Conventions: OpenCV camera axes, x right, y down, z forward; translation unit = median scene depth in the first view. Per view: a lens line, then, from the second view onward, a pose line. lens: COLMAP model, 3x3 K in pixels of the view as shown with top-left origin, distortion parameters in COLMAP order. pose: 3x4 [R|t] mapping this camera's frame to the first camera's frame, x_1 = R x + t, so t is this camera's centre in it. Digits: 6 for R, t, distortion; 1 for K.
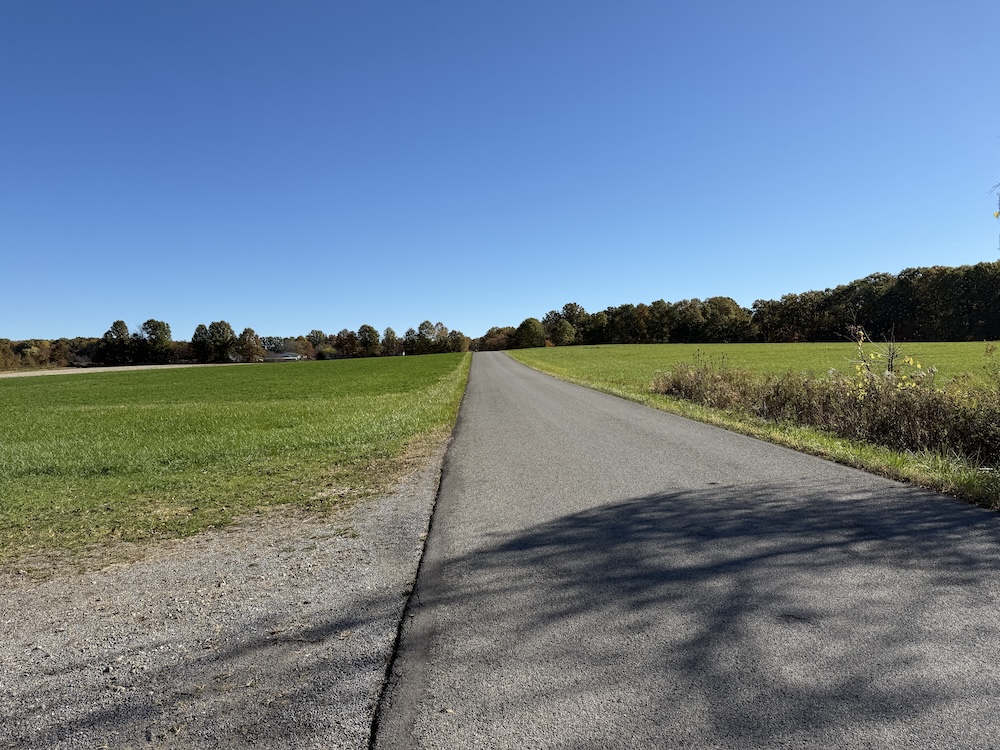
lens RADIAL K [[706.0, 0, 498.7], [0, 706.0, 377.1], [0, 0, 1]] dist [-0.003032, -0.001154]
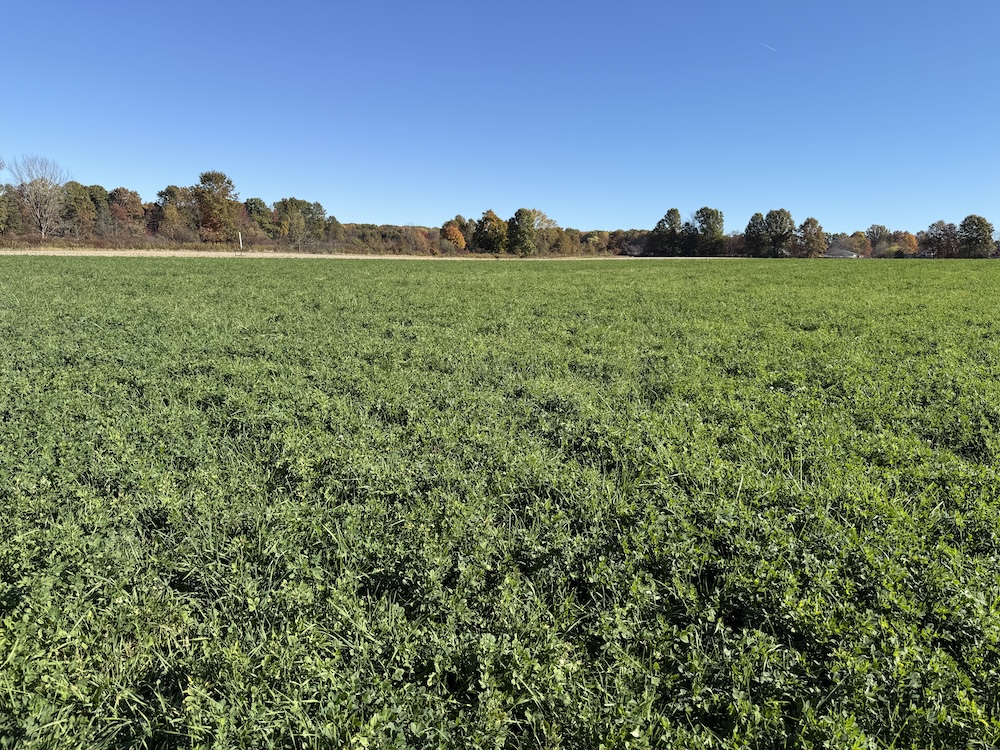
lens RADIAL K [[706.0, 0, 498.2], [0, 706.0, 375.4], [0, 0, 1]] dist [-0.003032, -0.001154]
pose [[0.752027, 0.149824, -0.641878, -0.066703], [-0.057932, 0.985079, 0.162058, 0.001109], [0.656581, -0.084687, 0.749486, 0.105951]]
